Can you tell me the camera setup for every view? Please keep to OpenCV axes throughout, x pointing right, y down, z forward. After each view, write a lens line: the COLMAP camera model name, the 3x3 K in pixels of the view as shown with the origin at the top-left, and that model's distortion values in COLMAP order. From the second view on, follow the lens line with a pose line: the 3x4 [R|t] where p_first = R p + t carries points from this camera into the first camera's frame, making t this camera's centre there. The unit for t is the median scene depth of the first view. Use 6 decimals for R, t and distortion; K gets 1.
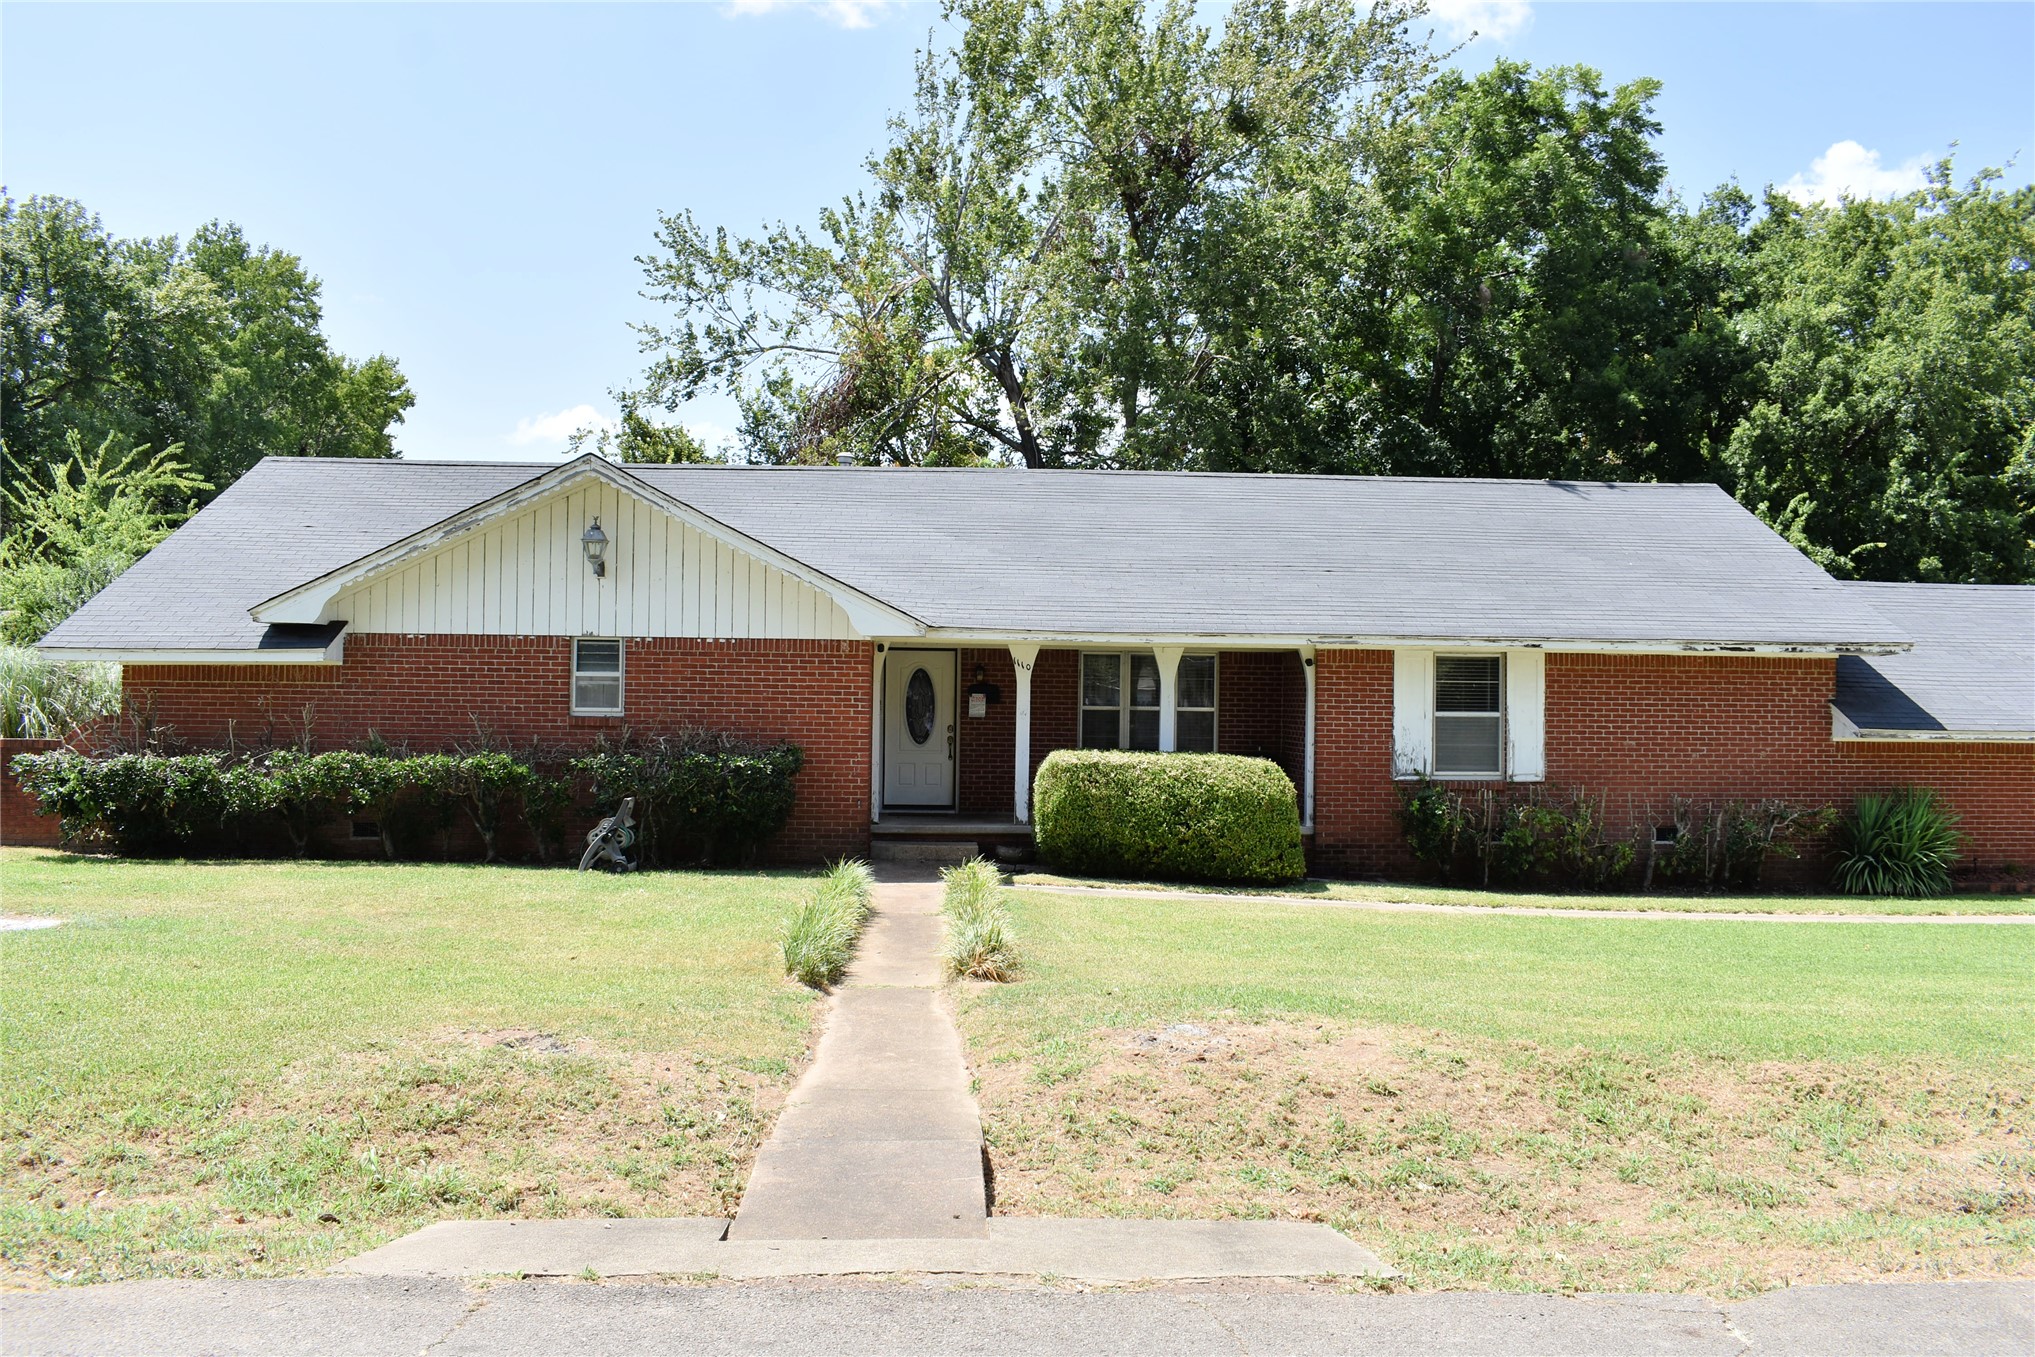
lens RADIAL K [[1586.8, 0, 1036.4], [0, 1586.8, 674.2], [0, 0, 1]] dist [-0.099097, 0.024494]
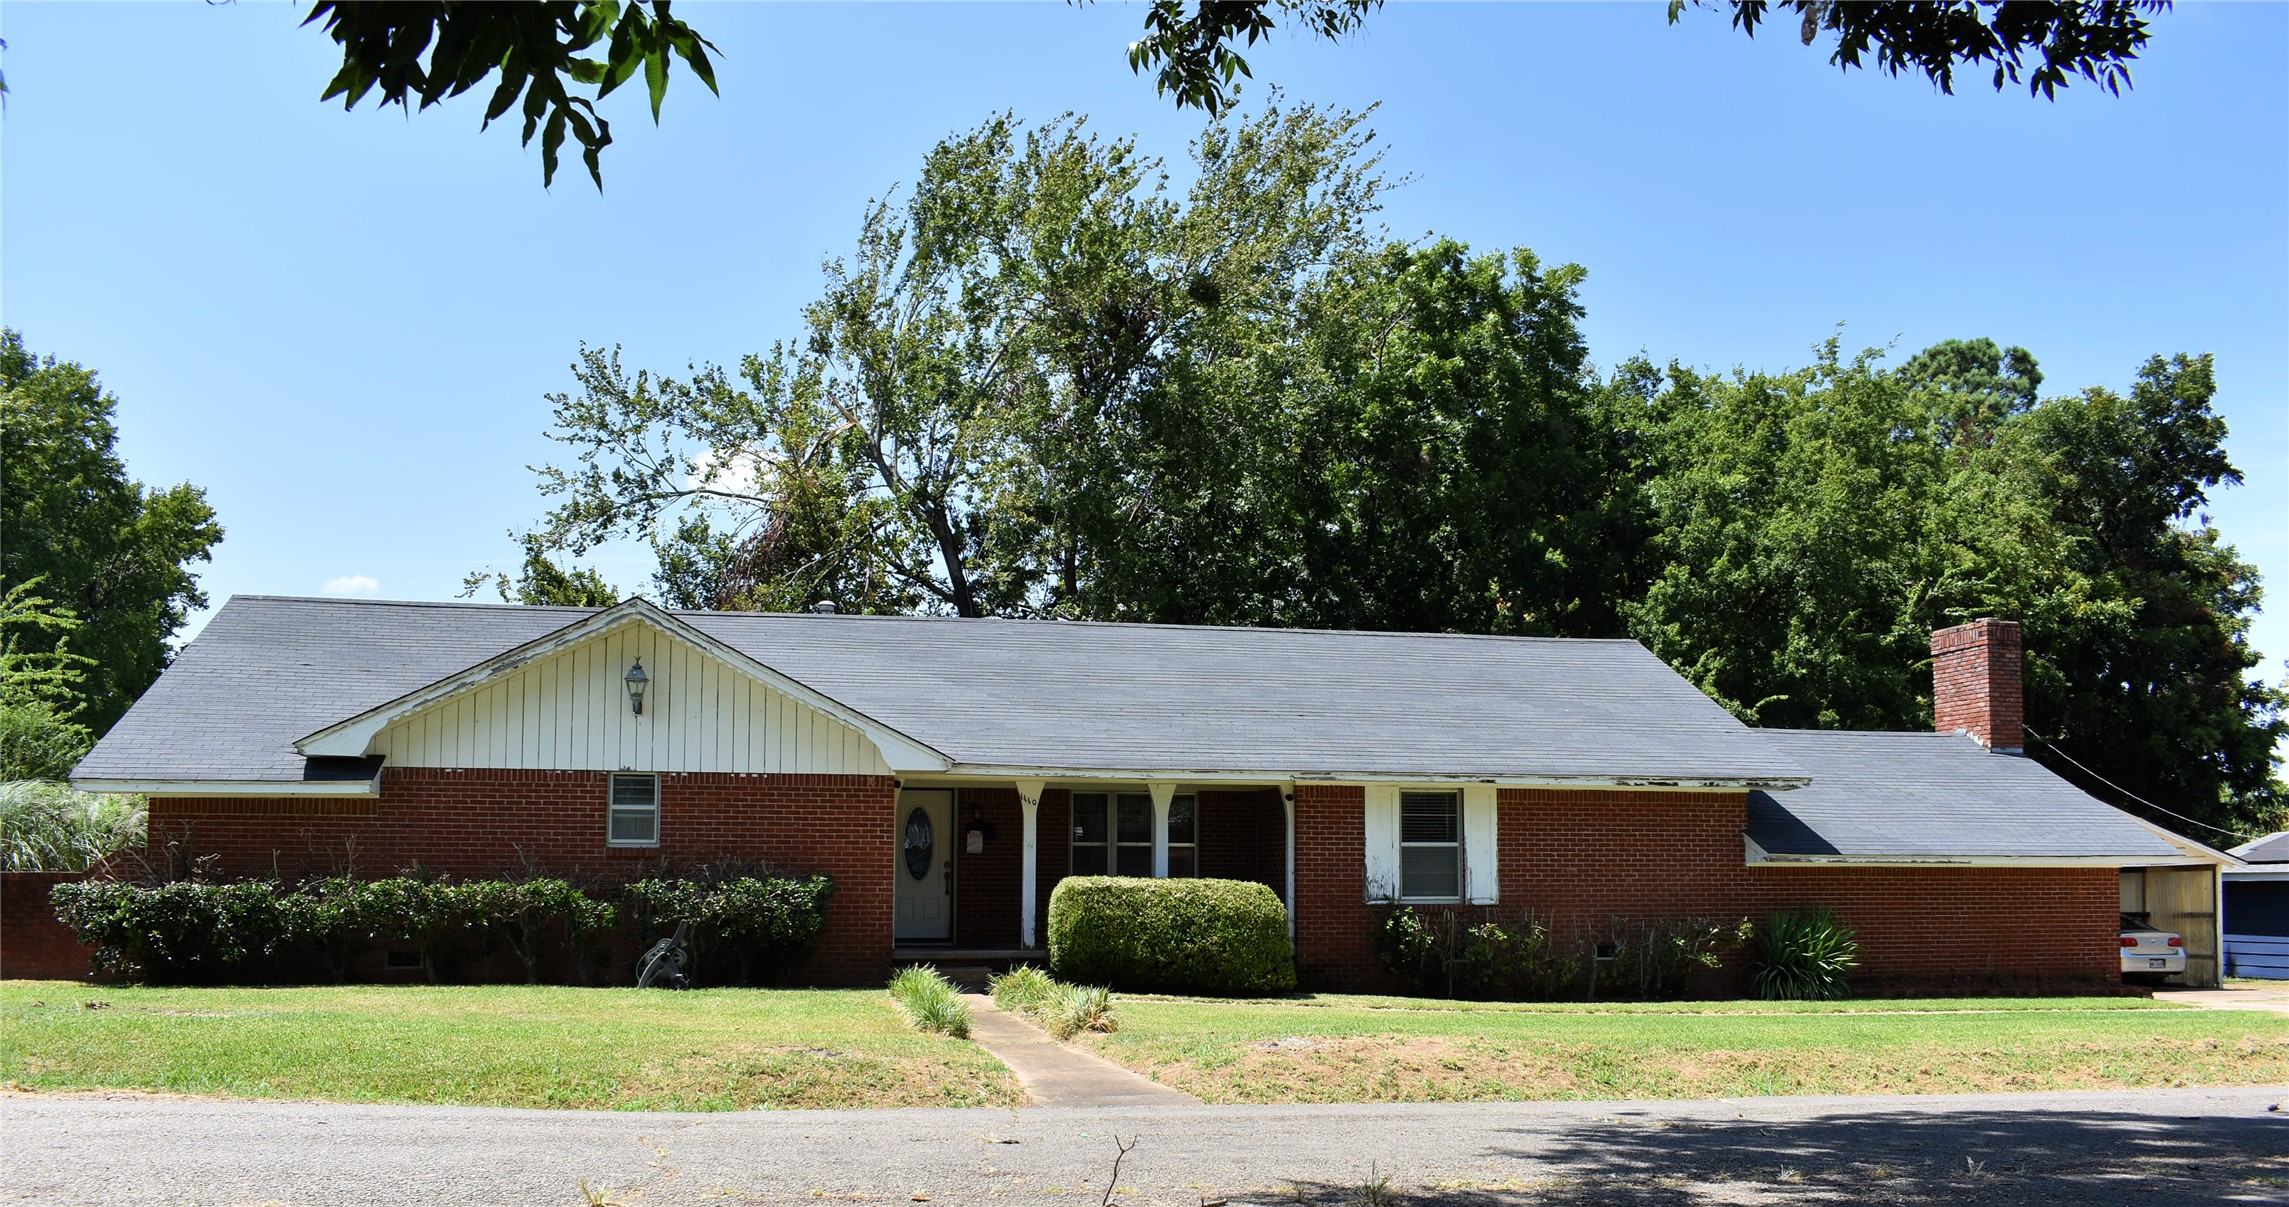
lens RADIAL K [[1764.5, 0, 1168.8], [0, 1764.5, 760.4], [0, 0, 1]] dist [-0.091890, 0.012181]
pose [[0.986873, 0.001224, 0.161495, -0.107224], [0.007186, 0.998648, -0.051481, 0.029095], [-0.161340, 0.051966, 0.985530, -0.191916]]
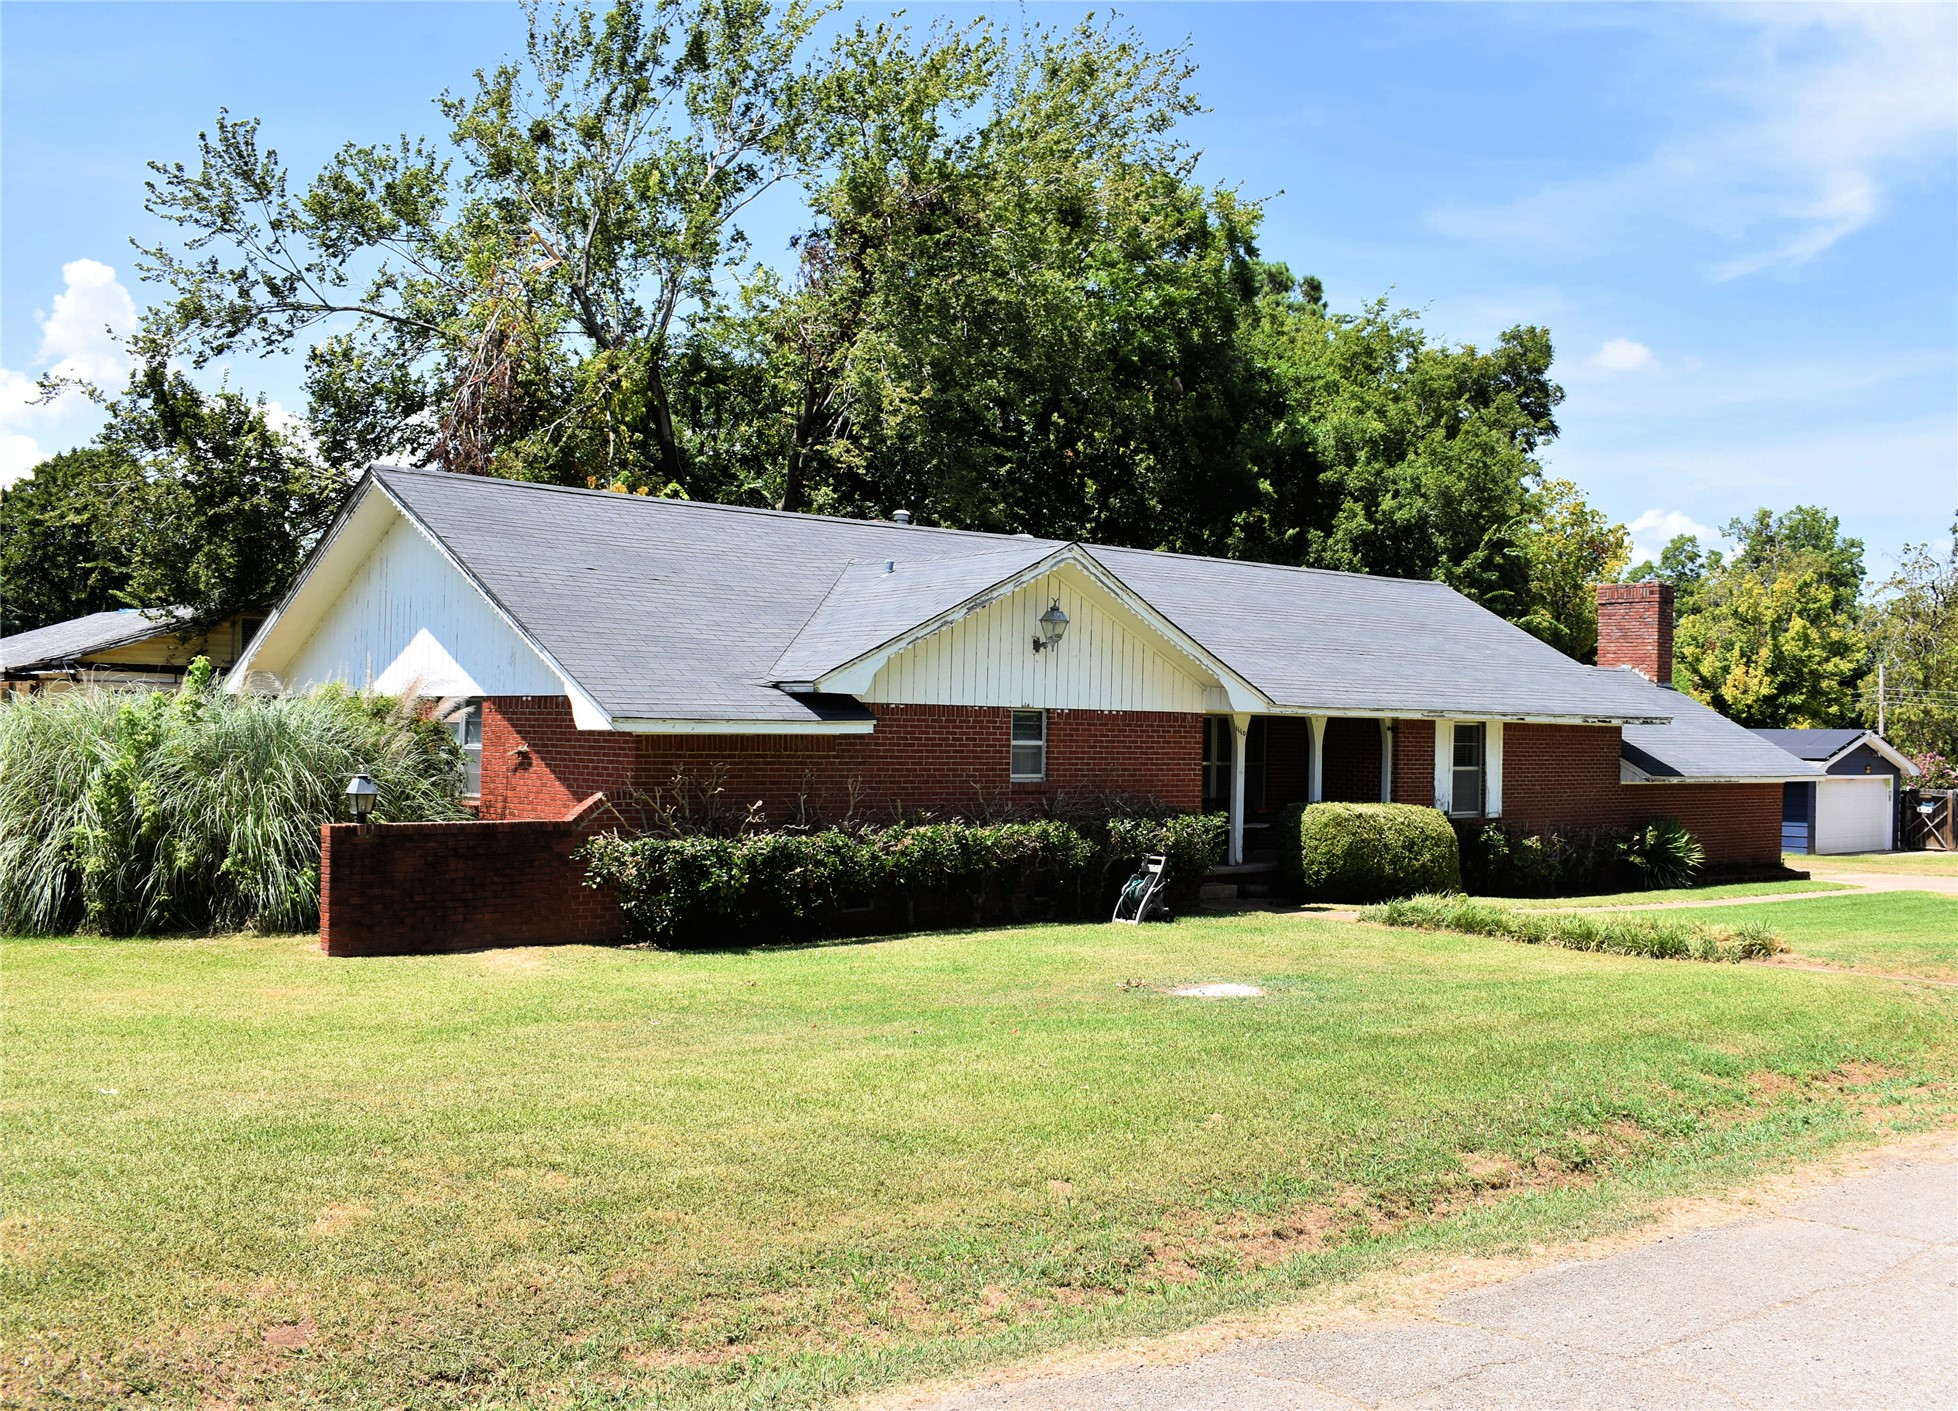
lens RADIAL K [[1845.9, 0, 1051.4], [0, 1845.9, 717.3], [0, 0, 1]] dist [-0.043122, 0.000000]
pose [[0.774788, 0.007339, 0.632178, -0.988505], [-0.025731, 0.999470, 0.019933, -0.039877], [-0.631697, -0.031710, 0.774567, 0.012728]]
